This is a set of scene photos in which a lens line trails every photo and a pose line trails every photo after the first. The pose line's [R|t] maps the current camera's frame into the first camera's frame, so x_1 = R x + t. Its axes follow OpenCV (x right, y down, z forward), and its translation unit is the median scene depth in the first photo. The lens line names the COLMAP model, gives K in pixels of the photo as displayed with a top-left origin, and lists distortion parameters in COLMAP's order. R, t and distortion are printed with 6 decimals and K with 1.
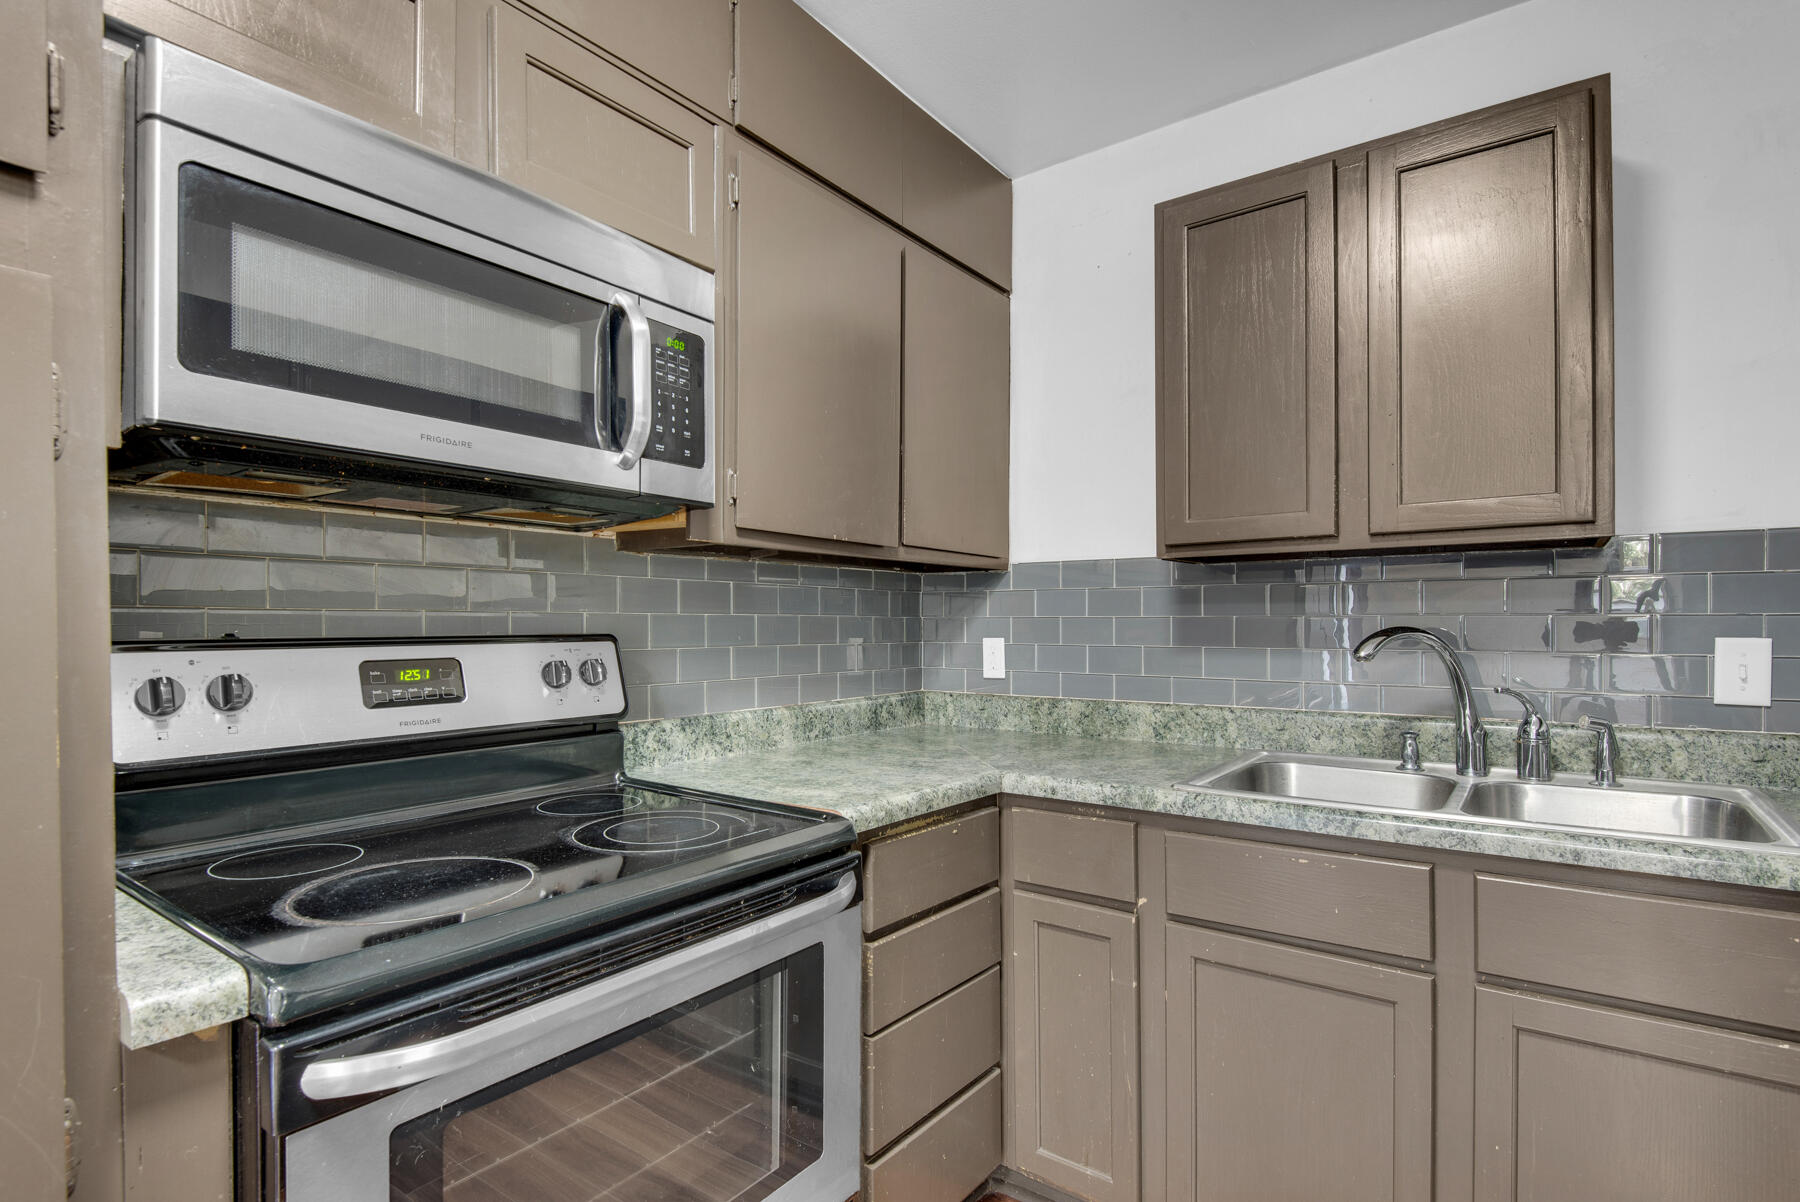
lens RADIAL K [[891.0, 0, 861.5], [0, 891.0, 620.0], [0, 0, 1]] dist [0.010228, -0.005857]
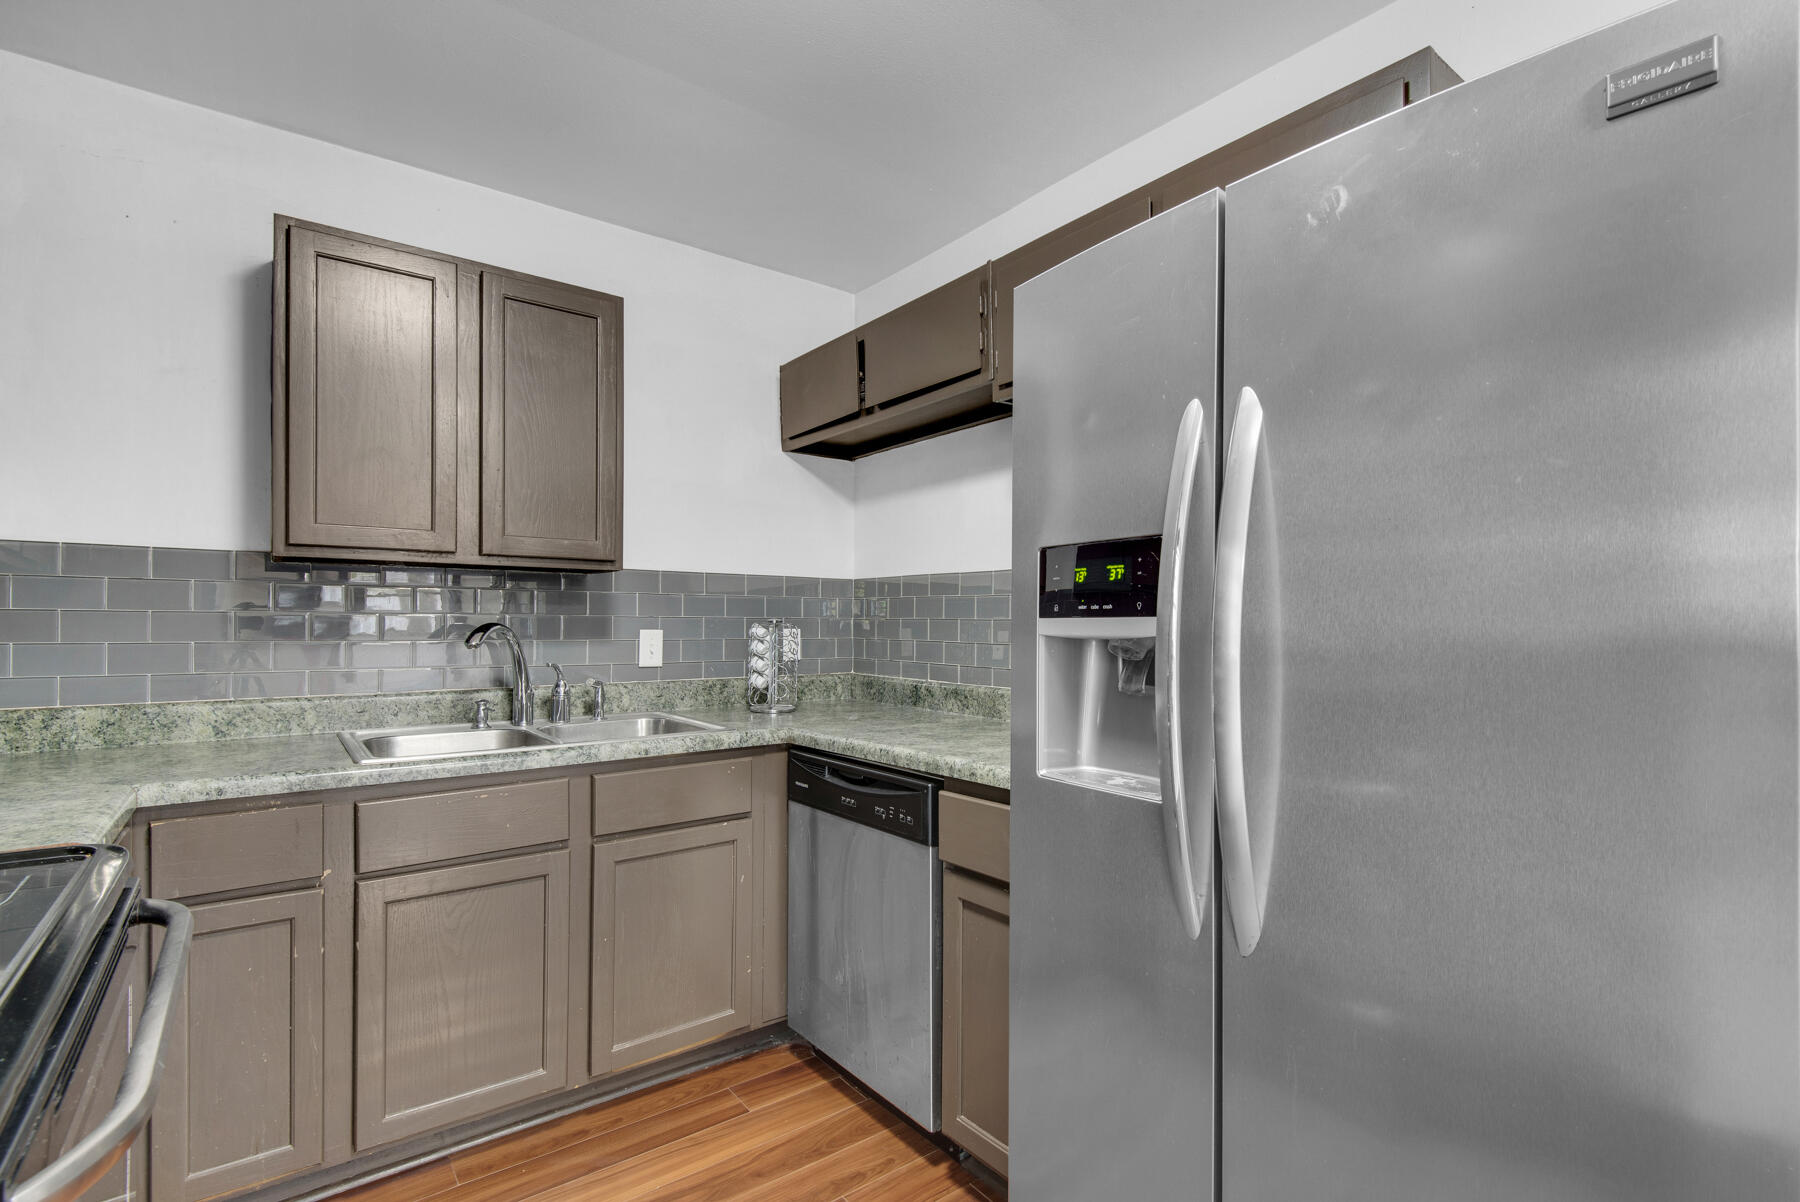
lens RADIAL K [[827.9, 0, 926.4], [0, 827.9, 621.3], [0, 0, 1]] dist [0.020355, -0.010675]
pose [[0.254256, 0.003912, 0.967129, -0.439418], [-0.009883, 0.999950, -0.001446, 0.000376], [-0.967086, -0.009191, 0.254282, 0.026712]]
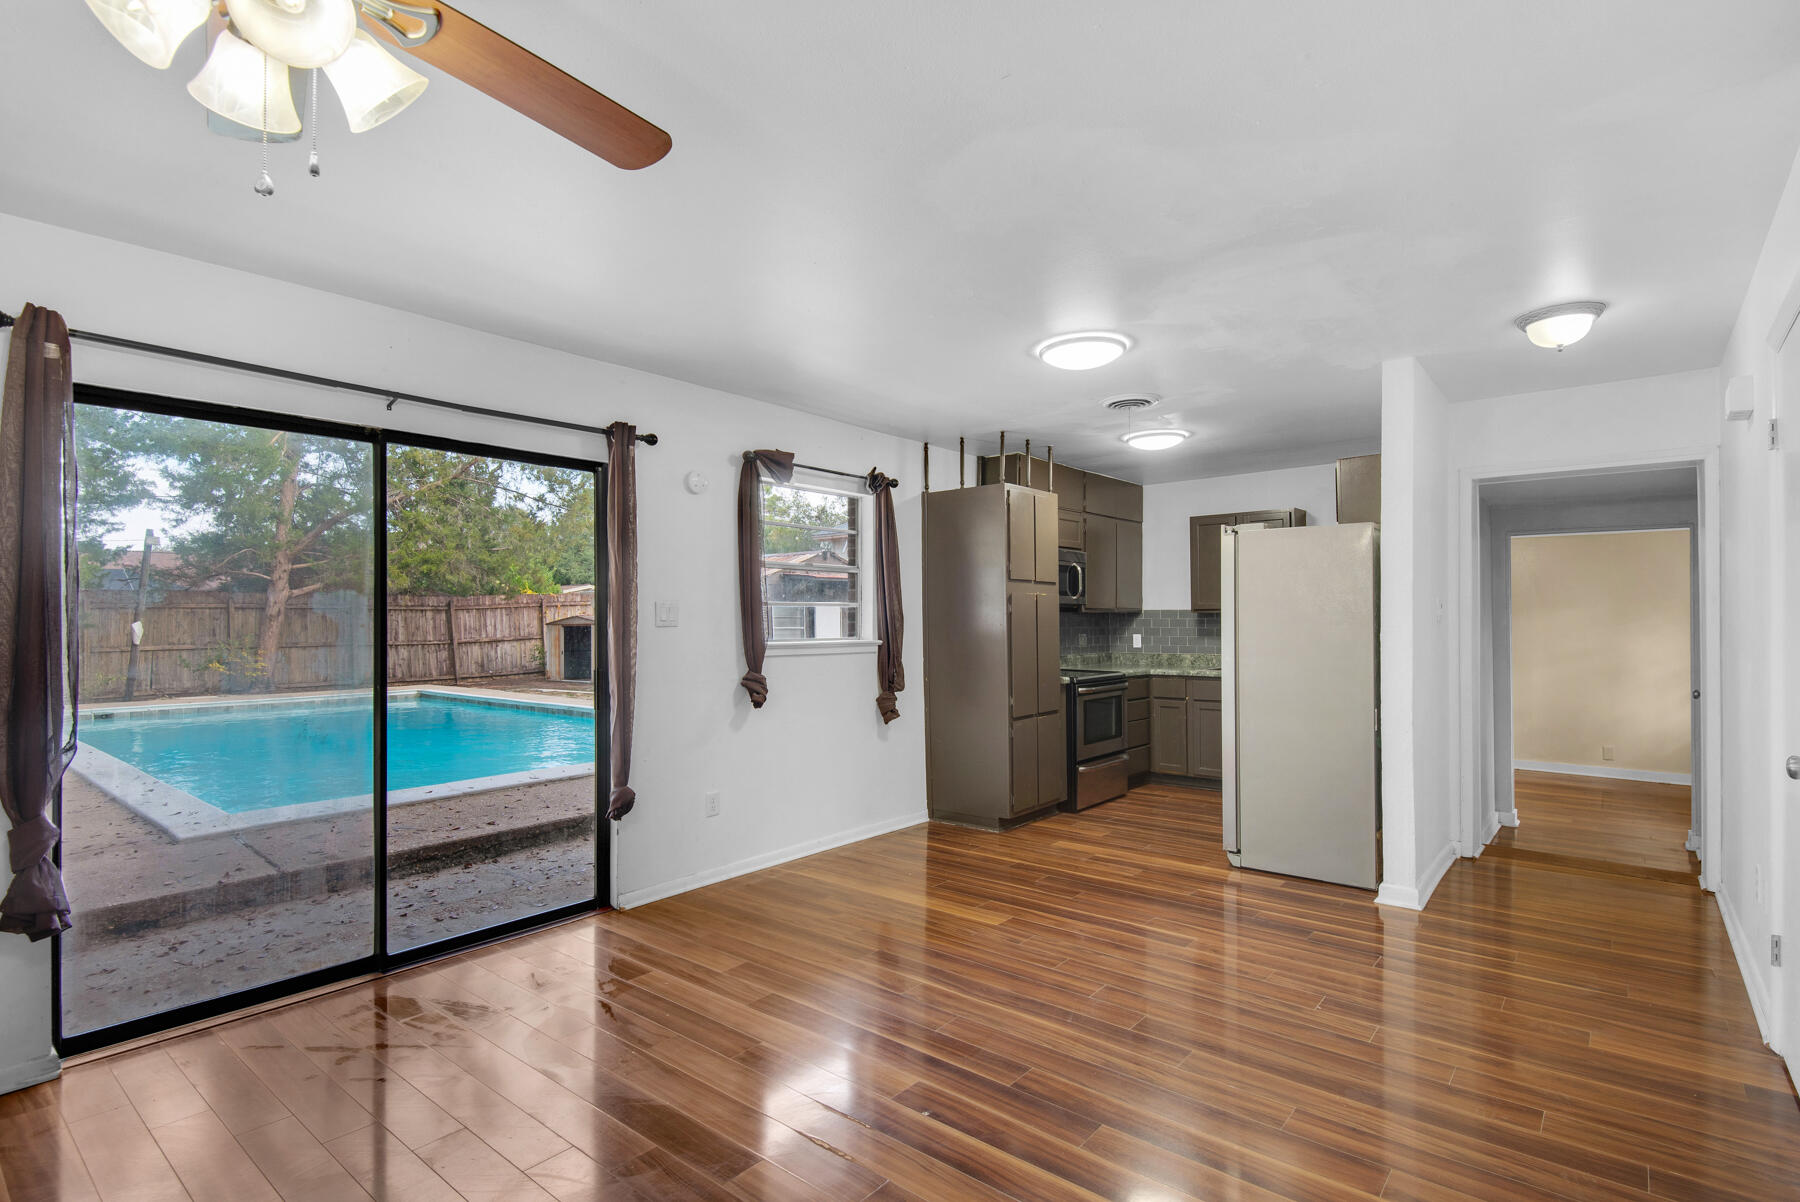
lens RADIAL K [[870.0, 0, 883.2], [0, 870.0, 615.8], [0, 0, 1]] dist [0.016703, -0.000203]
pose [[0.998985, -0.001401, -0.045031, -0.817644], [0.001493, 0.999997, 0.002010, -0.071425], [0.045028, -0.002075, 0.998984, -2.807626]]
